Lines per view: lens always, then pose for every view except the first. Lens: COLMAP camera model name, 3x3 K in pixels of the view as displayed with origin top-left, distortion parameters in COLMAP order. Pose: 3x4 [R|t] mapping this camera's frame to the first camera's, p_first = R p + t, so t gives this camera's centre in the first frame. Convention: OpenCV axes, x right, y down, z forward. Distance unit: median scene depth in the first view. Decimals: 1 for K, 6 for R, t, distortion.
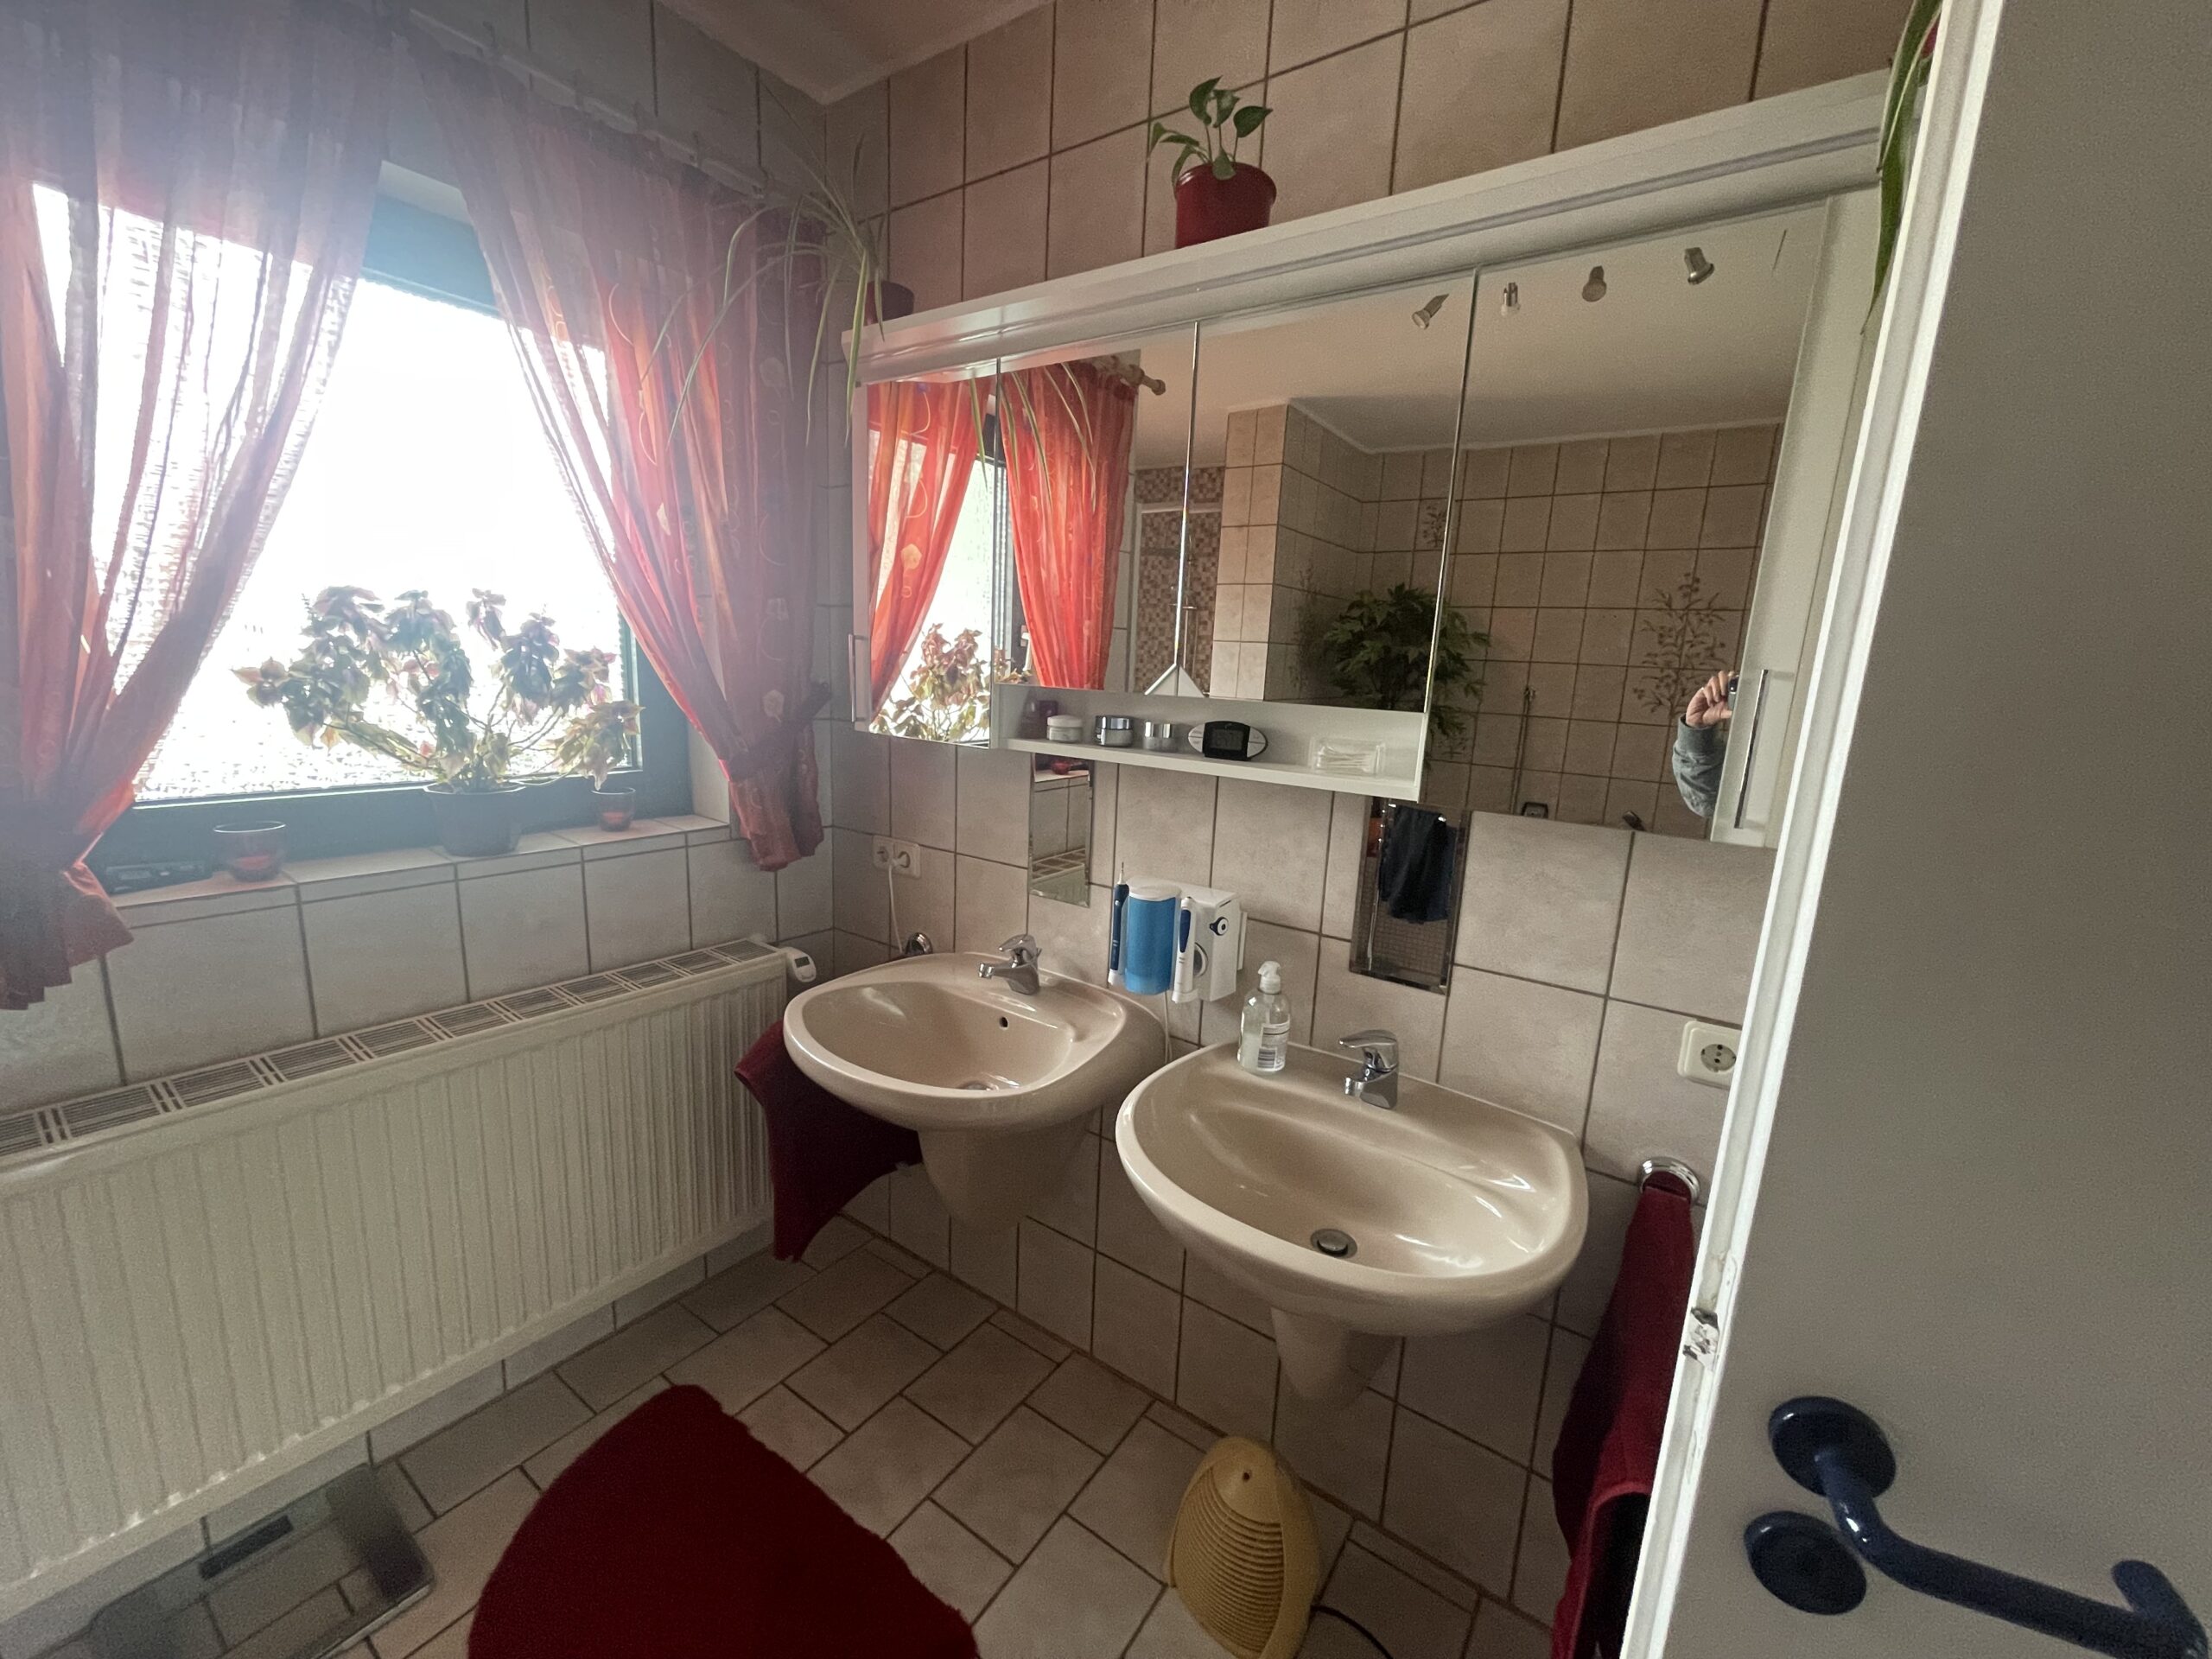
lens RADIAL K [[884.4, 0, 1099.9], [0, 884.4, 840.2], [0, 0, 1]] dist [-0.000695, -0.000133]
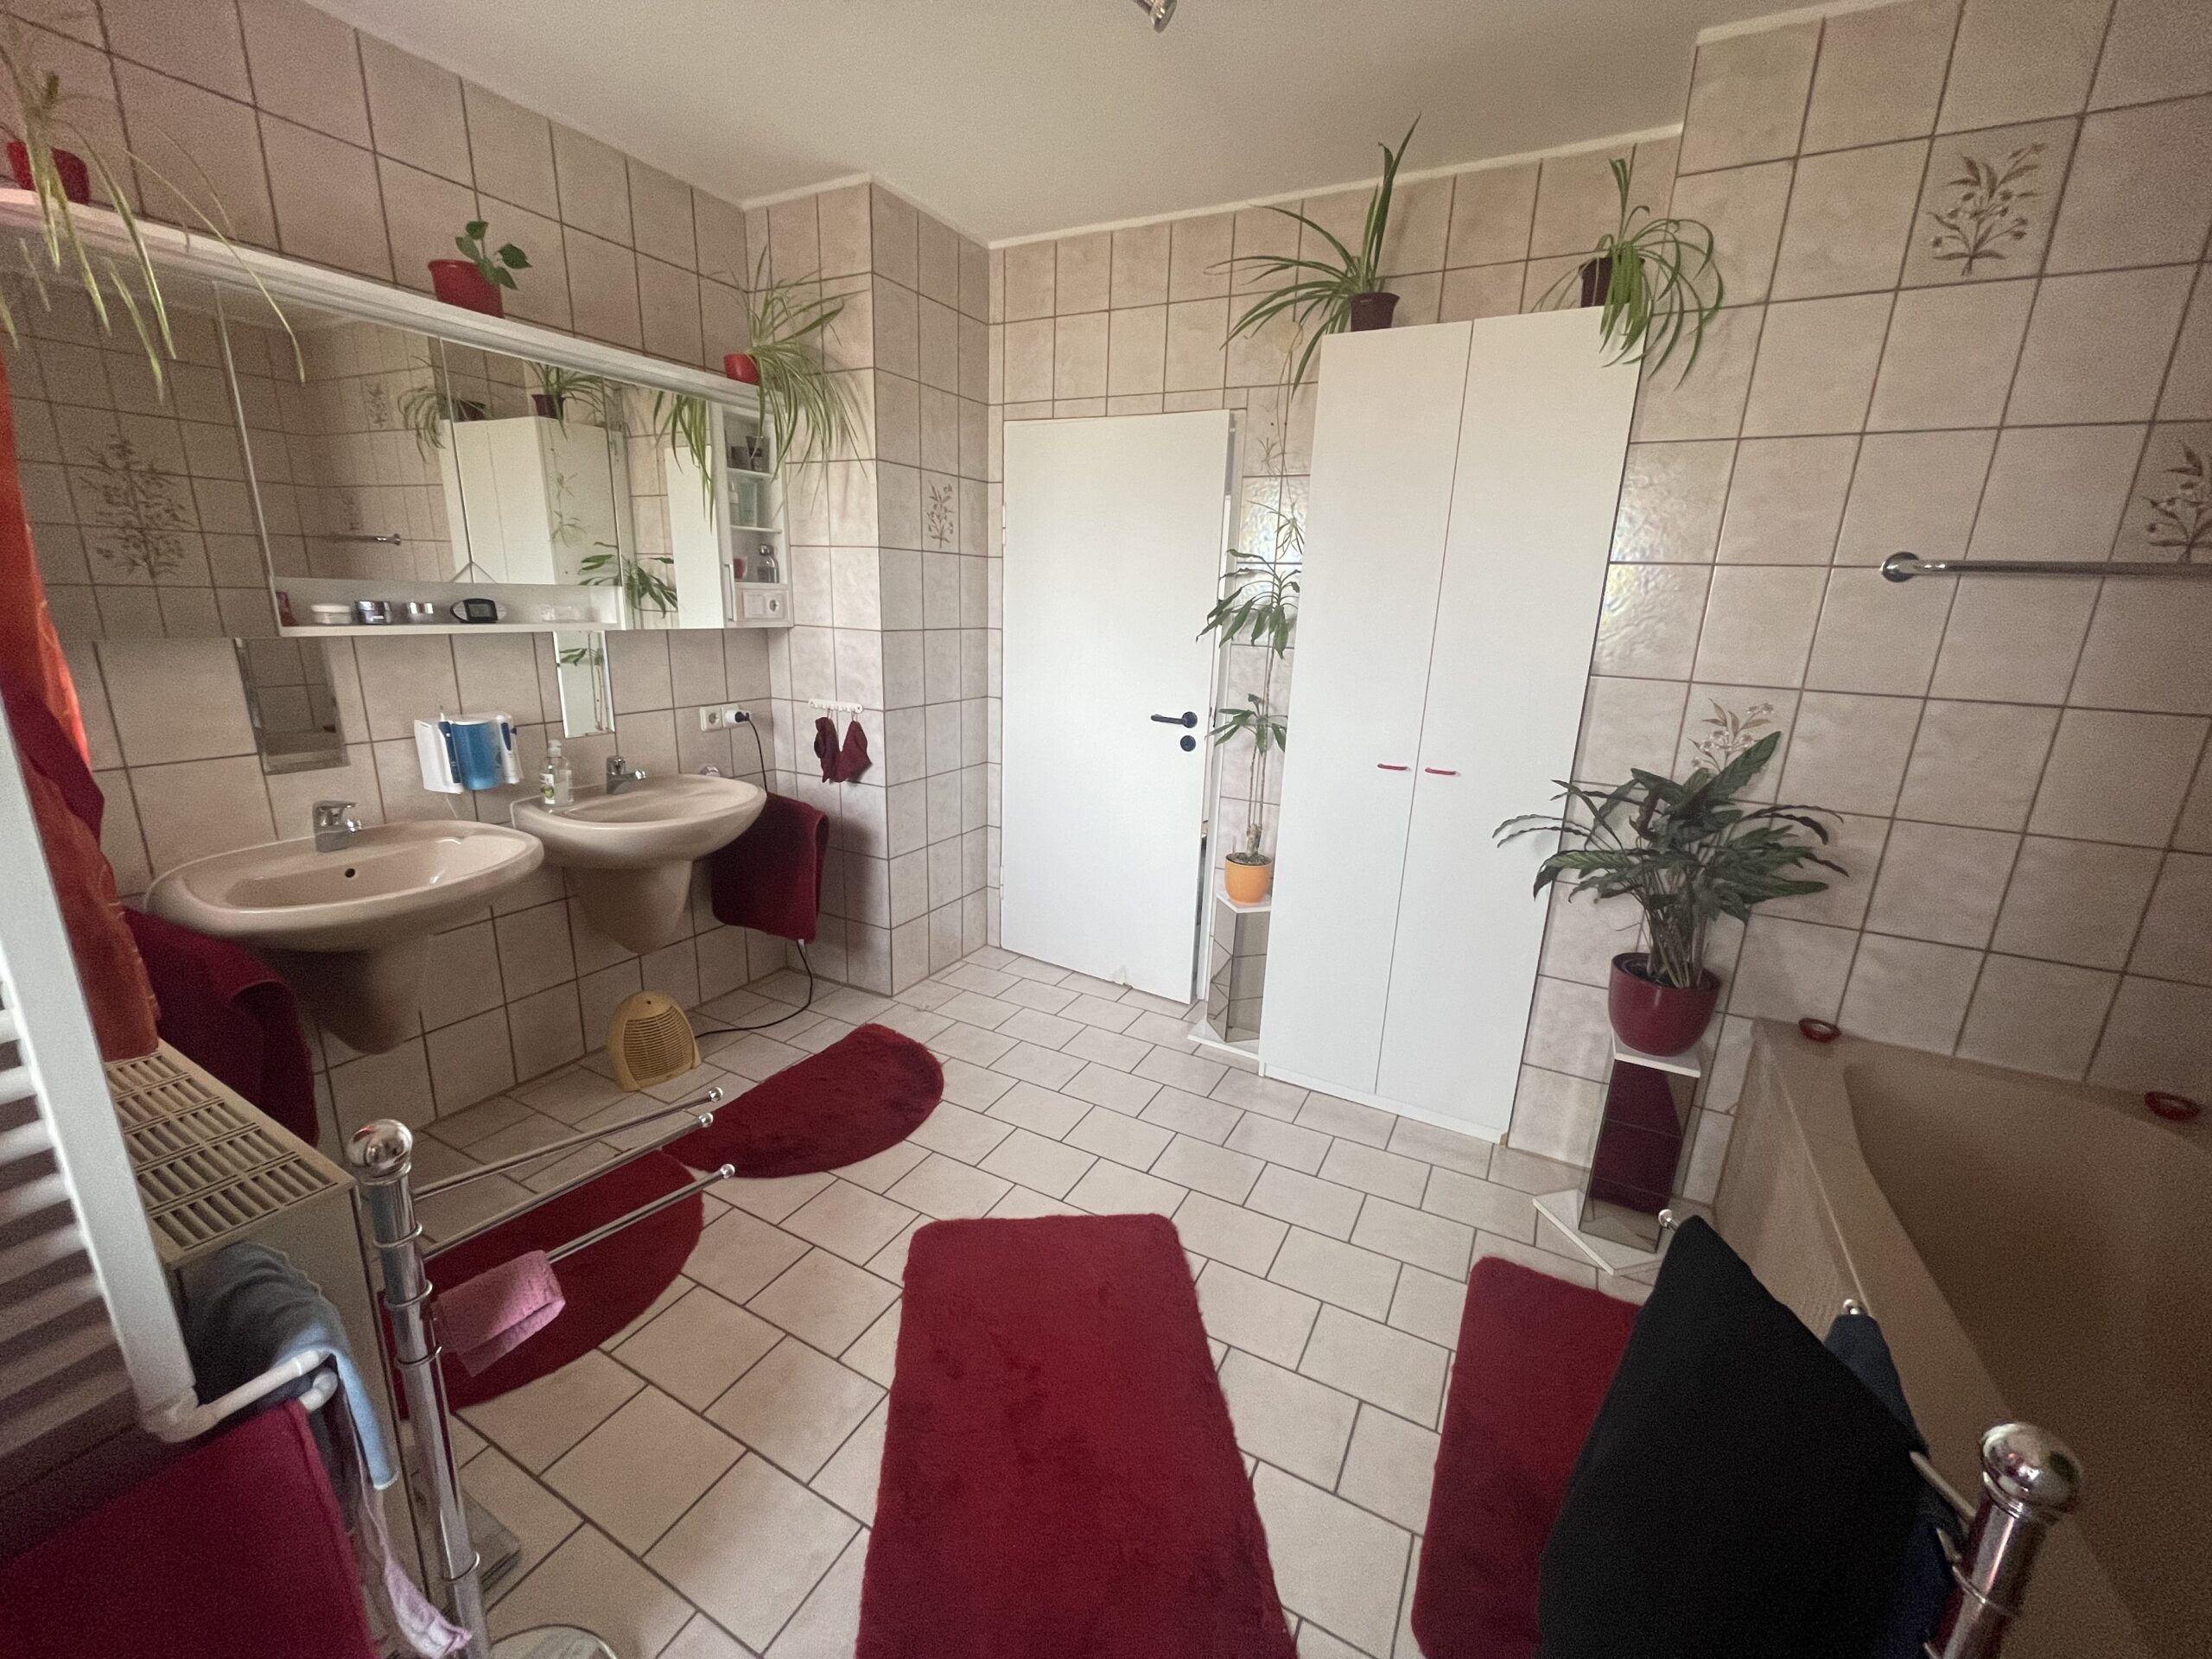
lens RADIAL K [[885.1, 0, 1106.0], [0, 885.1, 829.5], [0, 0, 1]] dist [0.001558, 0.000104]
pose [[-0.130872, -0.307372, 0.942547, -1.523590], [0.147003, 0.934198, 0.325061, -0.088359], [-0.980440, 0.181098, -0.077076, 0.058164]]
